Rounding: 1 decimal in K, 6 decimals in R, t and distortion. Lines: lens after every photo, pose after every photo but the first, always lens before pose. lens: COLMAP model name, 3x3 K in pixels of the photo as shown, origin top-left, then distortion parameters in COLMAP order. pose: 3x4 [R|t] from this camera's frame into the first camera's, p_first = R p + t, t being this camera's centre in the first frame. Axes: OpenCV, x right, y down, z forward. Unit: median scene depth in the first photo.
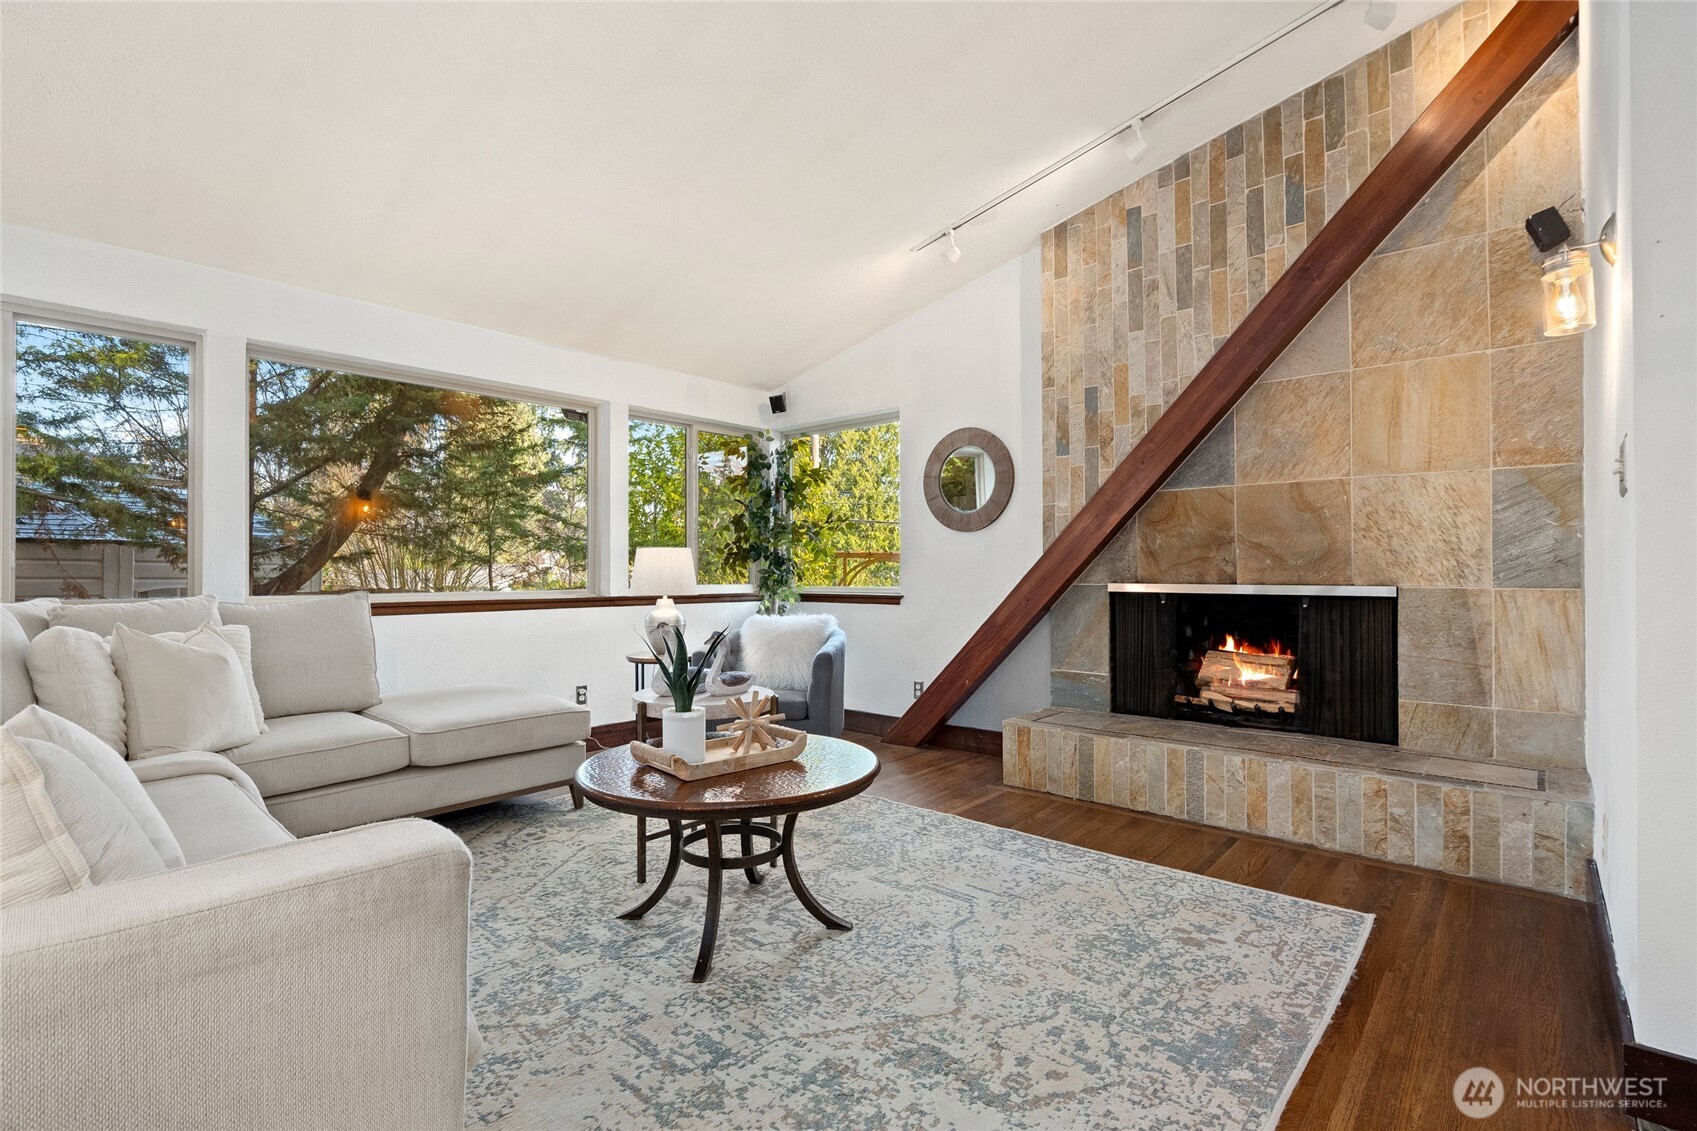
lens RADIAL K [[794.3, 0, 848.5], [0, 794.3, 565.5], [0, 0, 1]] dist [-0.000344, 0.000073]
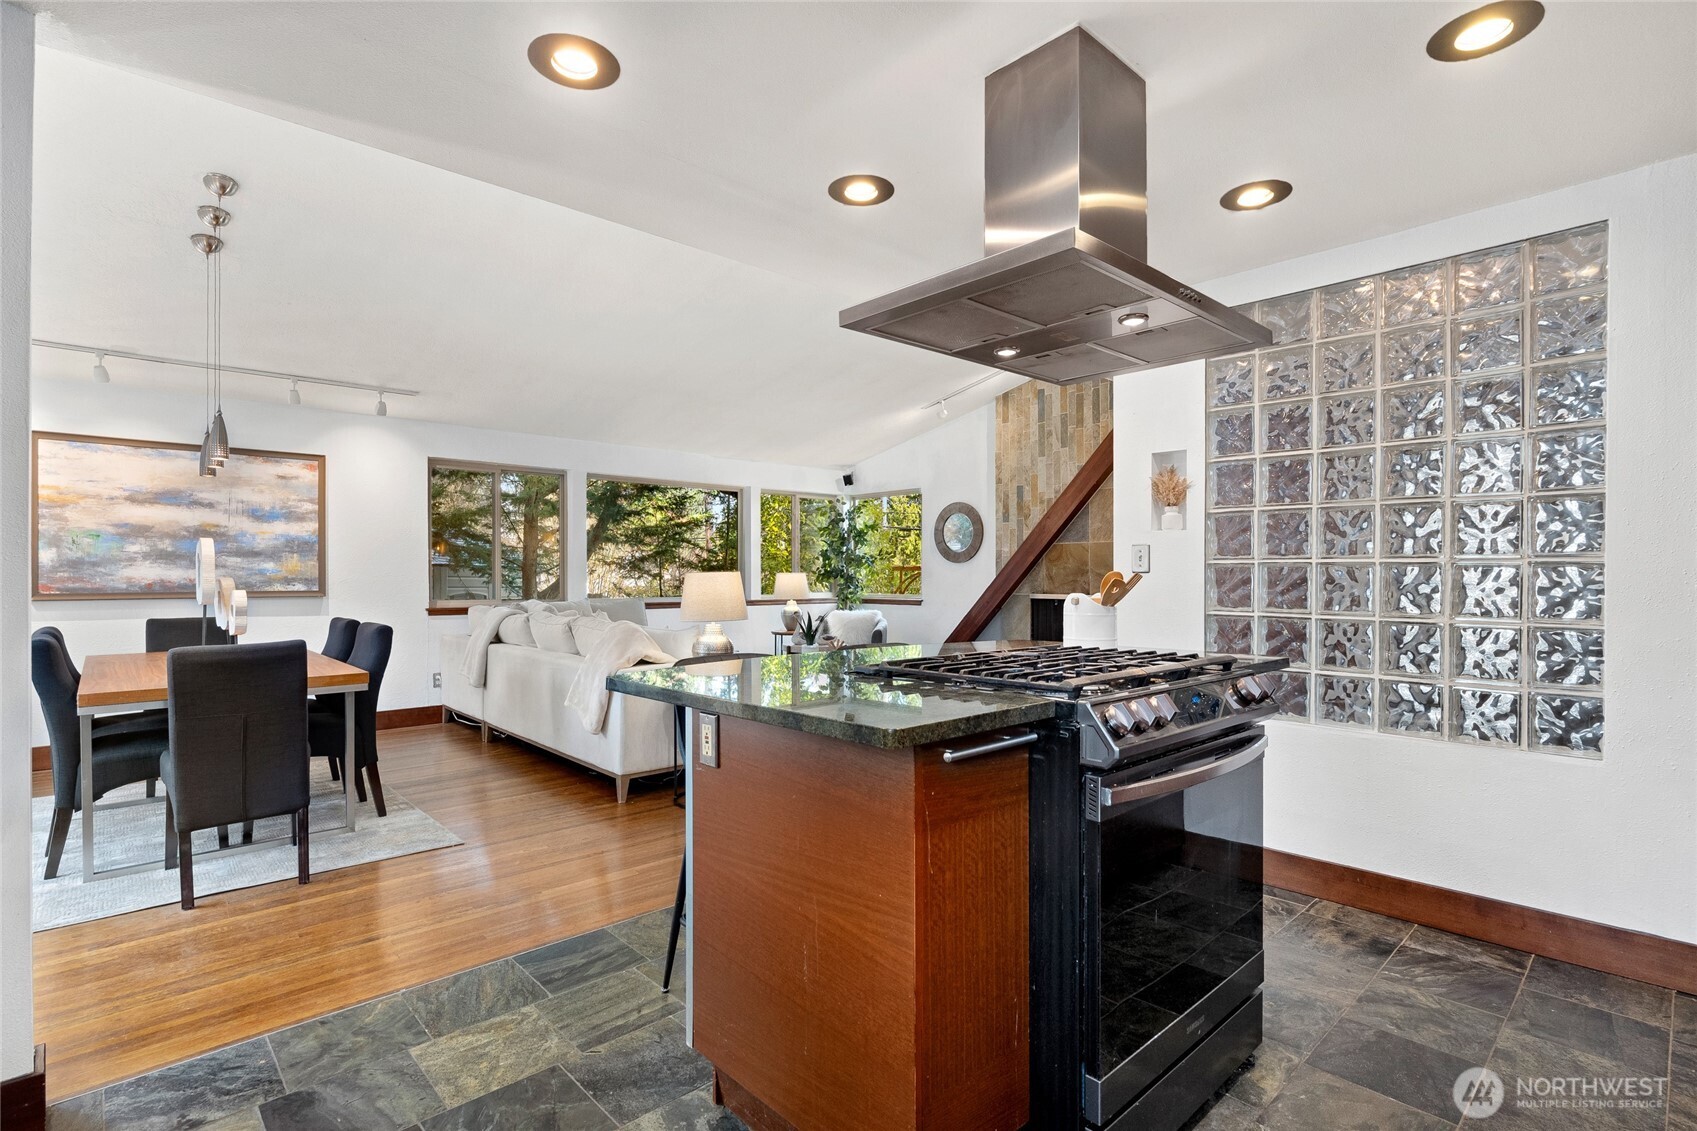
lens RADIAL K [[820.5, 0, 848.5], [0, 820.5, 565.5], [0, 0, 1]] dist [0.000627, 0.000080]
pose [[0.995753, -0.000589, -0.092063, 0.087467], [0.000266, 0.999994, -0.003520, -0.035134], [0.092065, 0.003480, 0.995747, -0.900099]]
